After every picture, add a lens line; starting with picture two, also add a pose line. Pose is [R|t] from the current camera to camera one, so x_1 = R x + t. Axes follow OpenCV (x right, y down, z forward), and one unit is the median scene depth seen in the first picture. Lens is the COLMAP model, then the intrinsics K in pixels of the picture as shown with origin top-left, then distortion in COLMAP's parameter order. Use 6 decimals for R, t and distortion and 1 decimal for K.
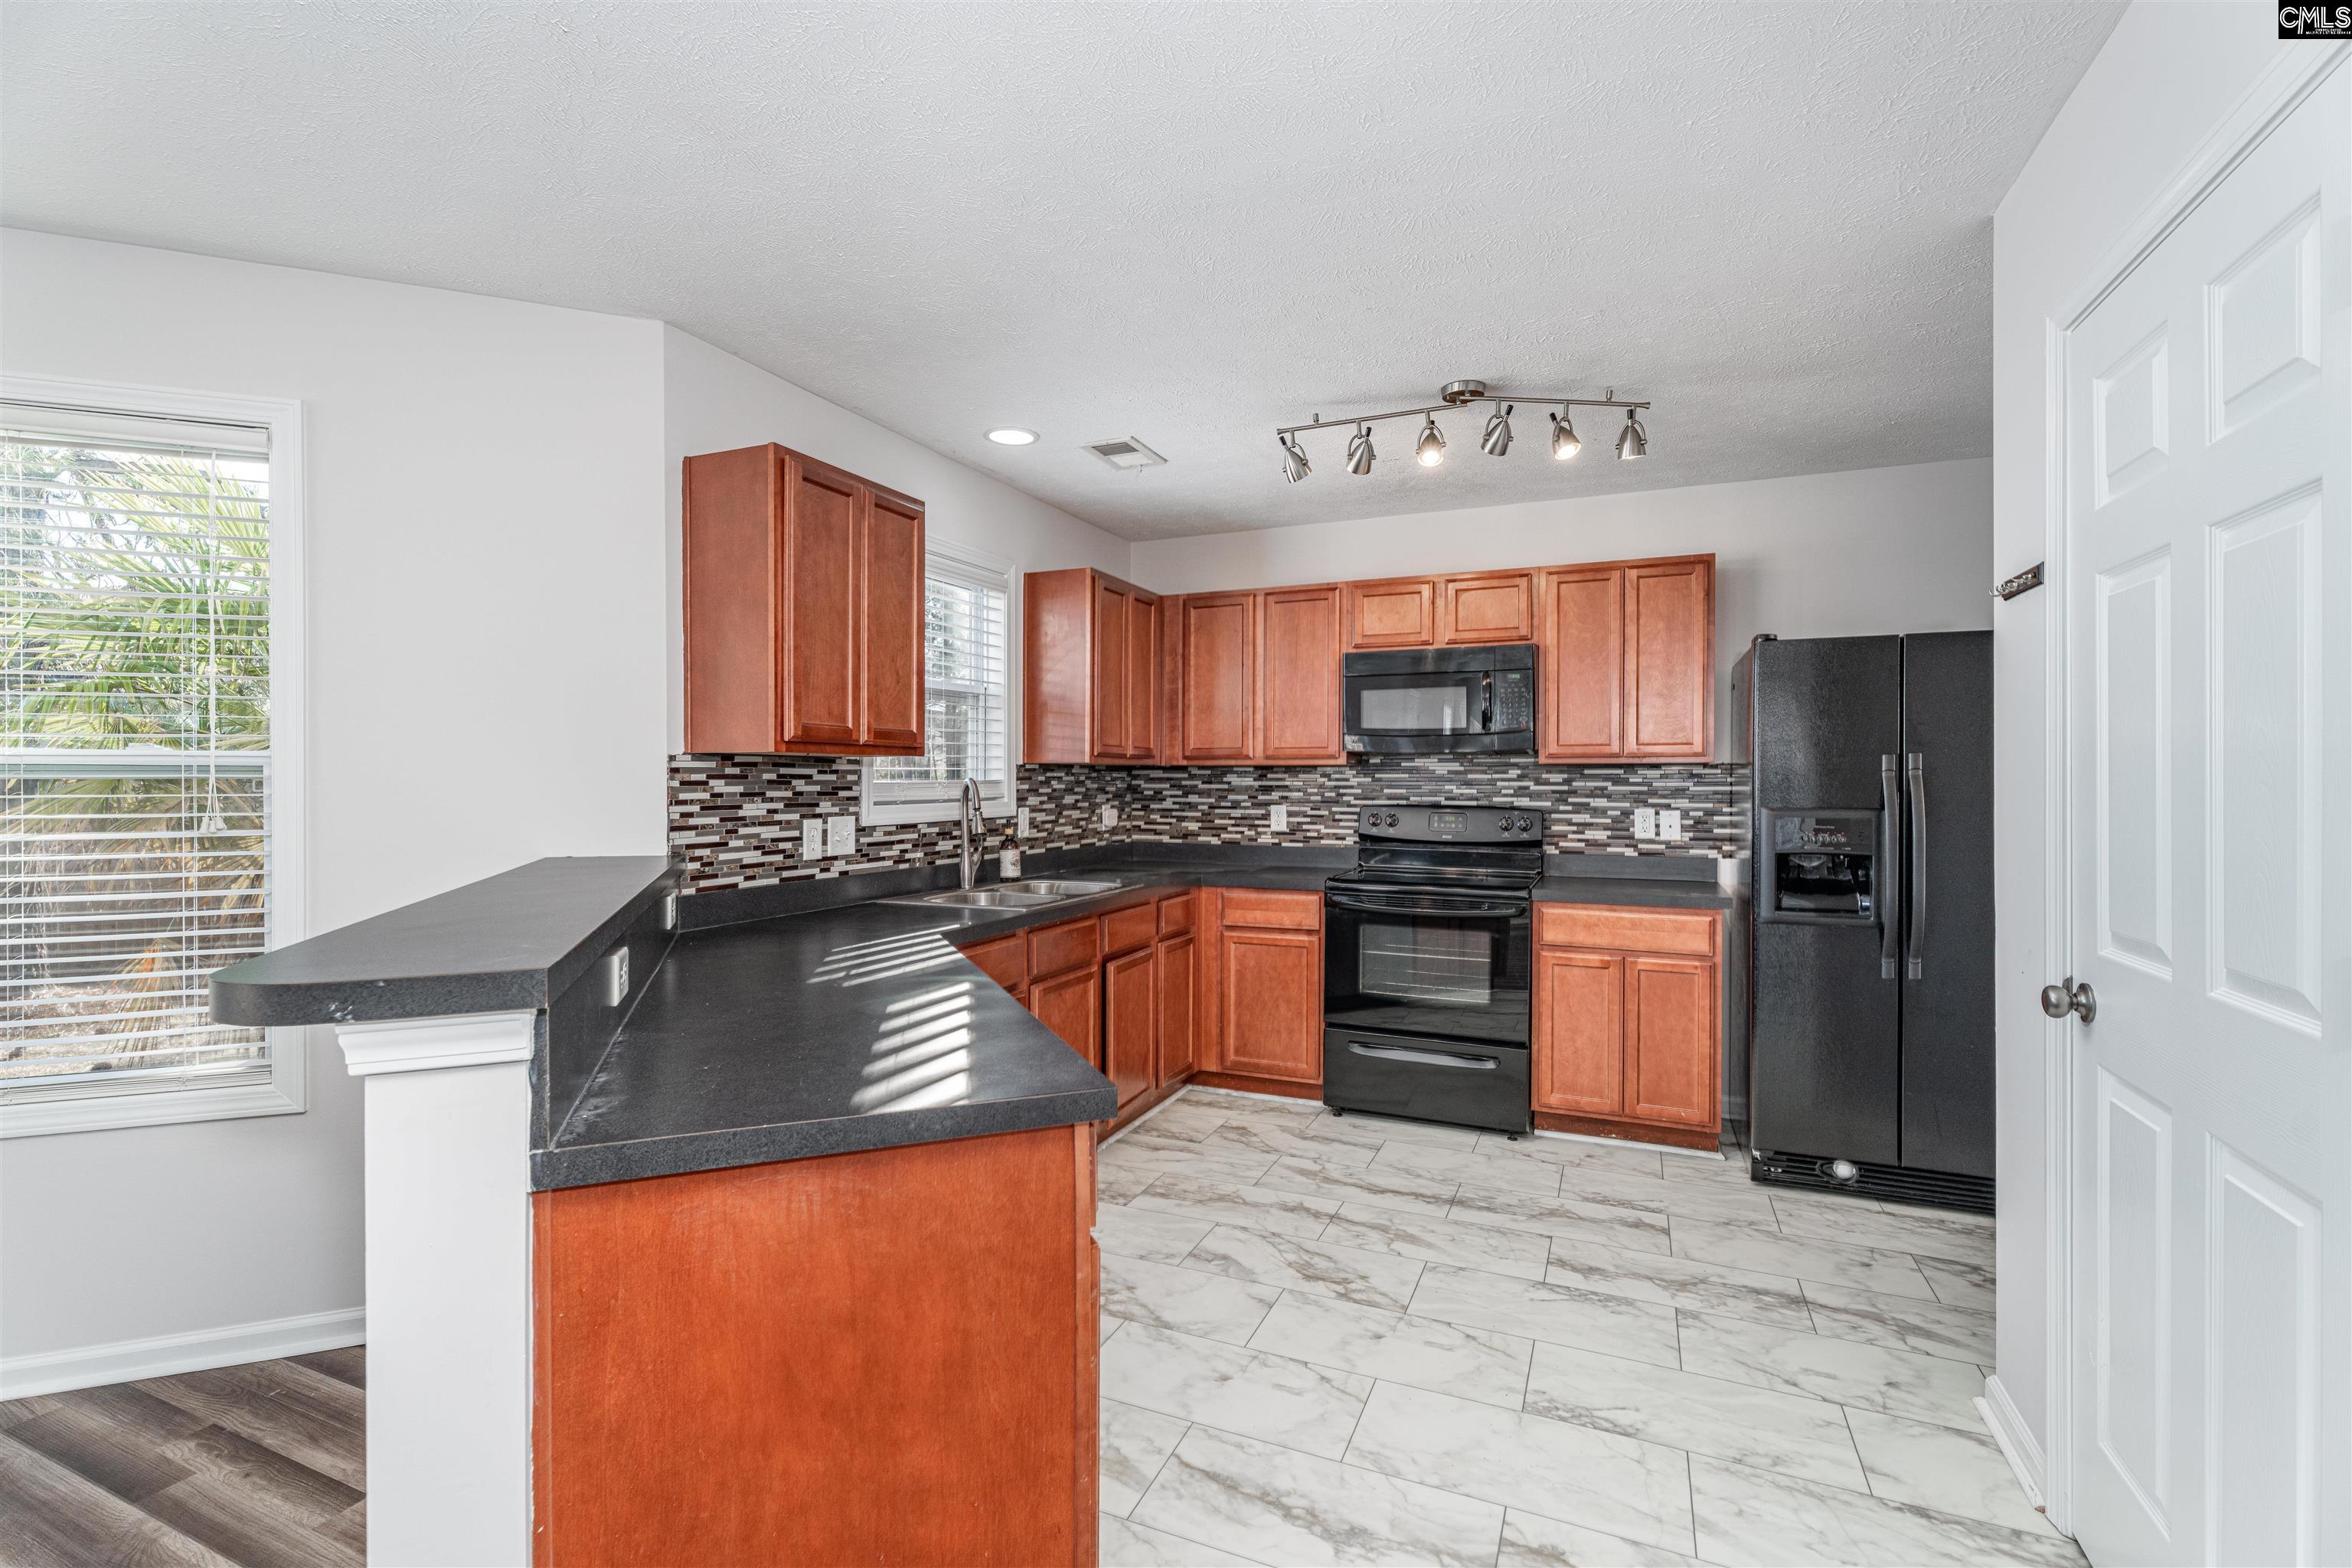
lens RADIAL K [[1047.9, 0, 1164.6], [0, 1047.9, 786.4], [0, 0, 1]] dist [0.002672, -0.000213]
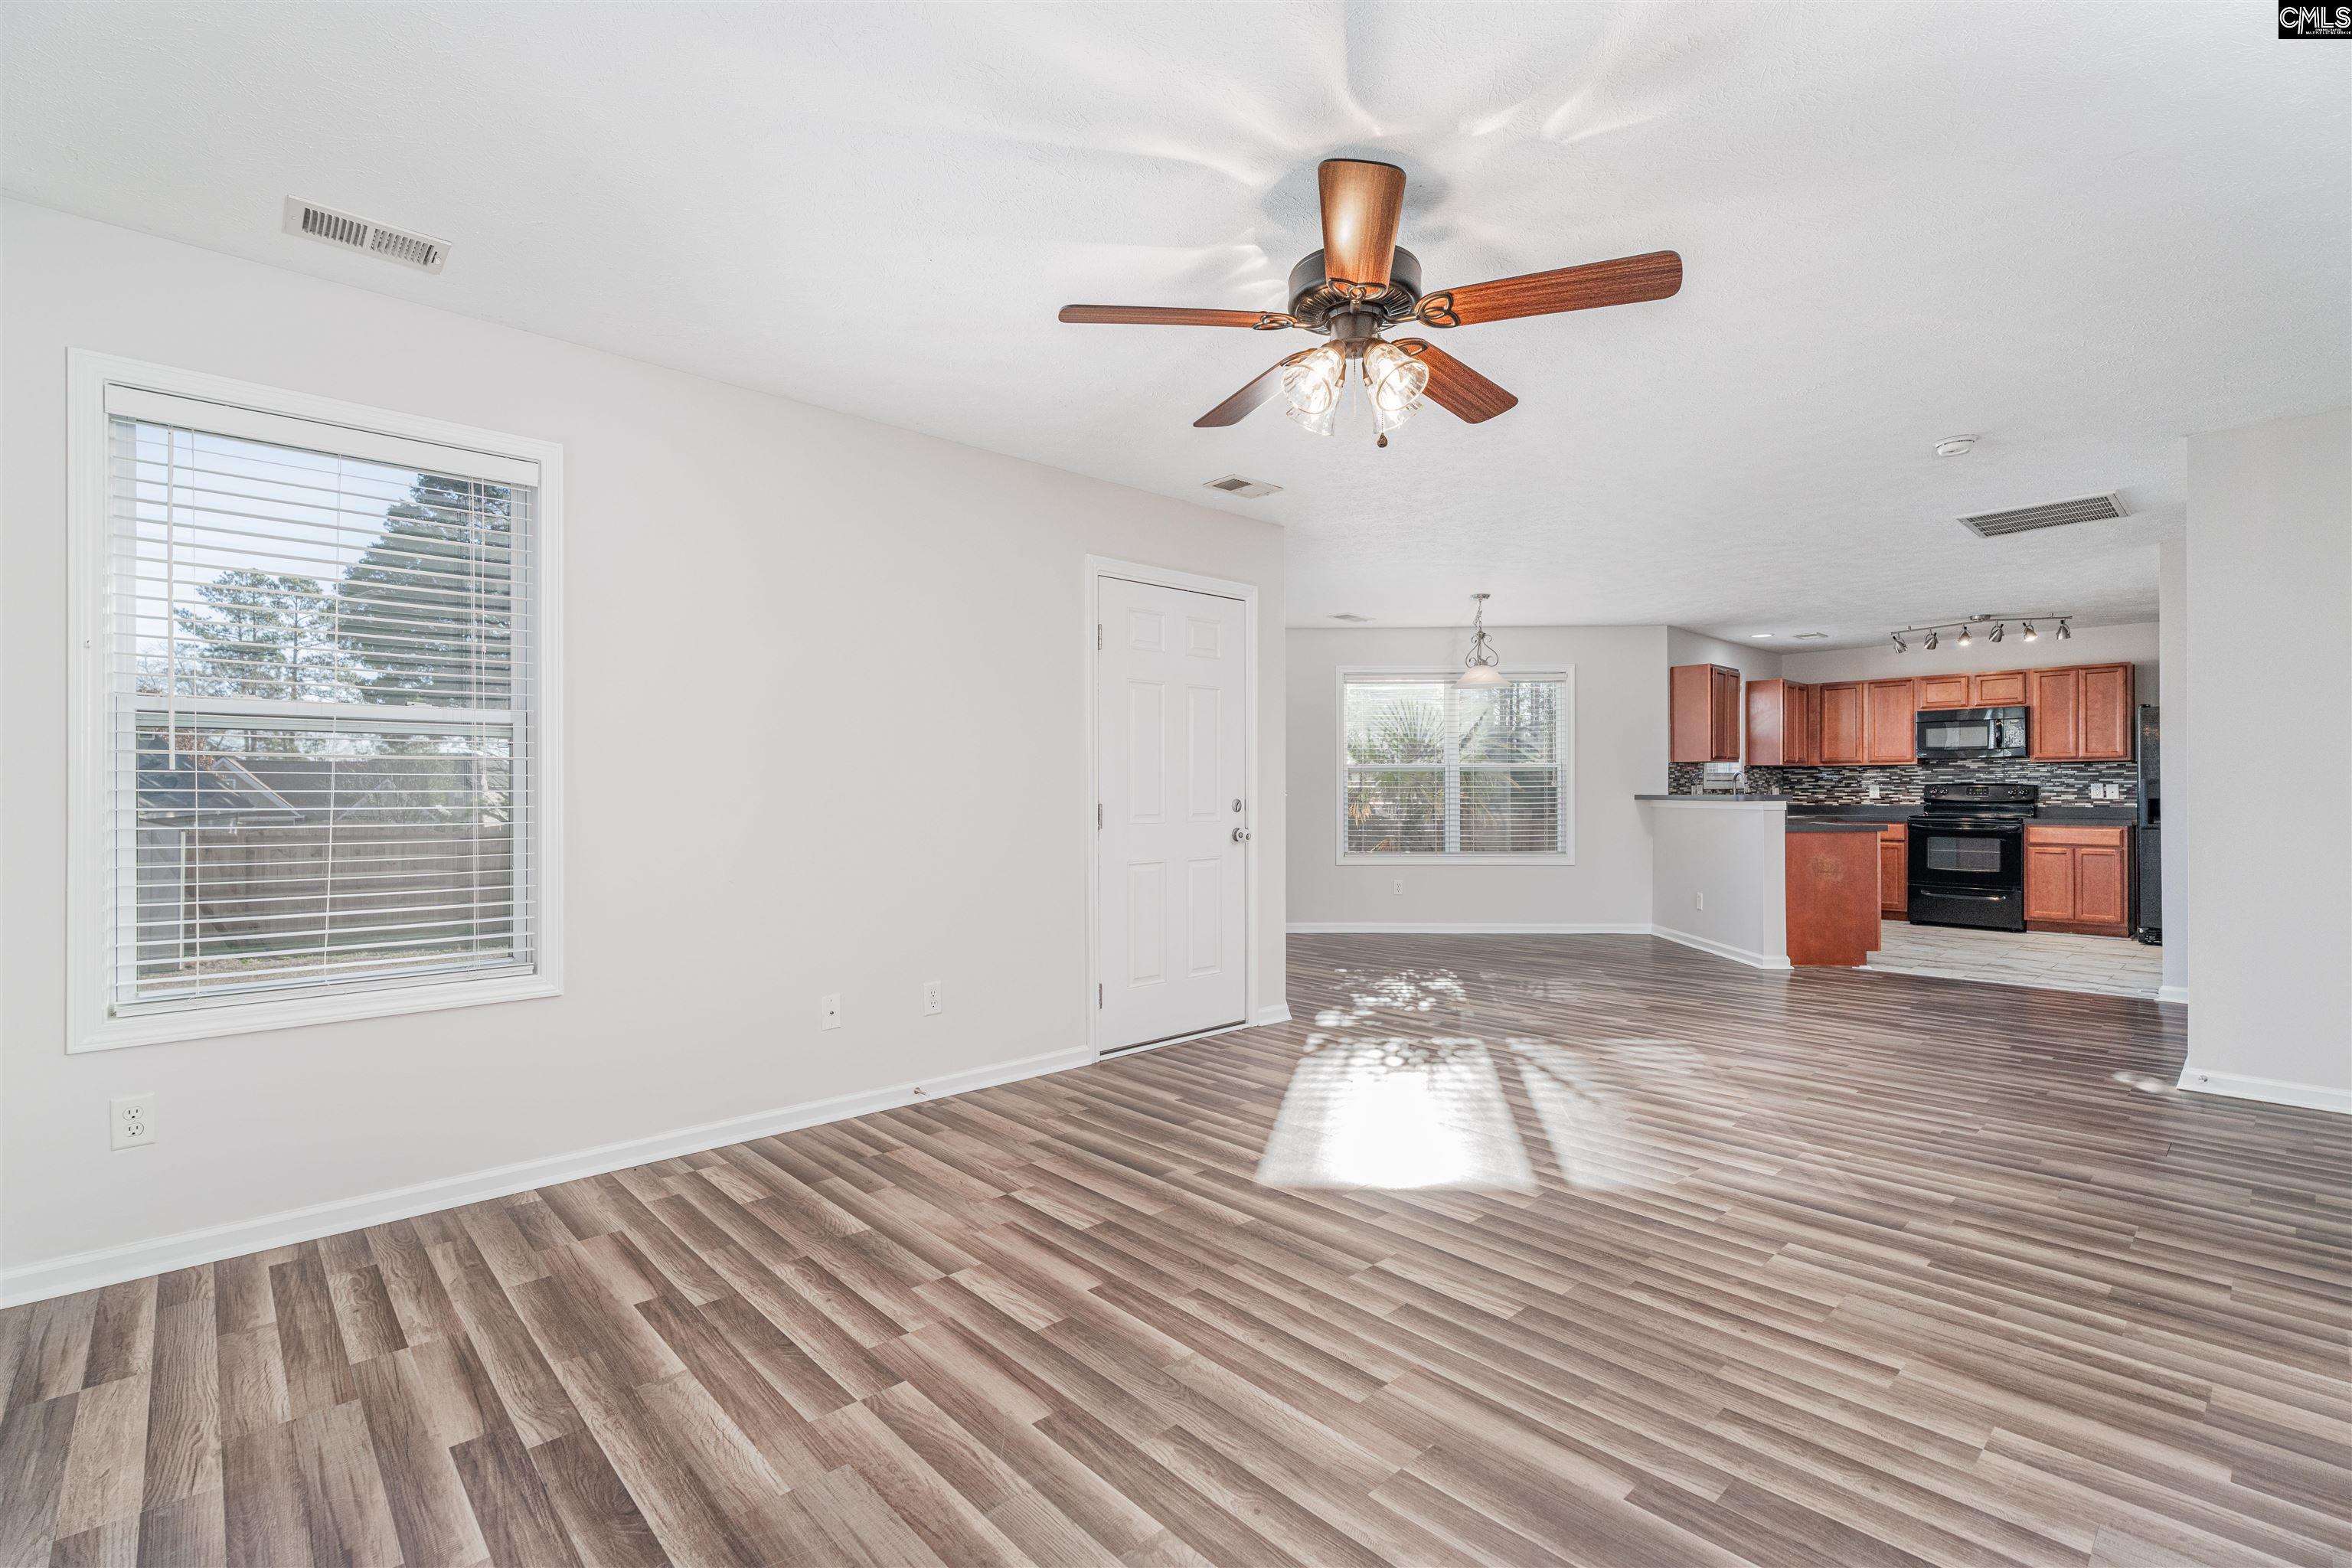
lens RADIAL K [[1047.9, 0, 1162.3], [0, 1047.9, 784.9], [0, 0, 1]] dist [0.002672, -0.000213]
pose [[0.916917, -0.006309, -0.399029, -0.395816], [0.001732, 0.999929, -0.011830, 0.045121], [0.399075, 0.010156, 0.916862, -1.609858]]
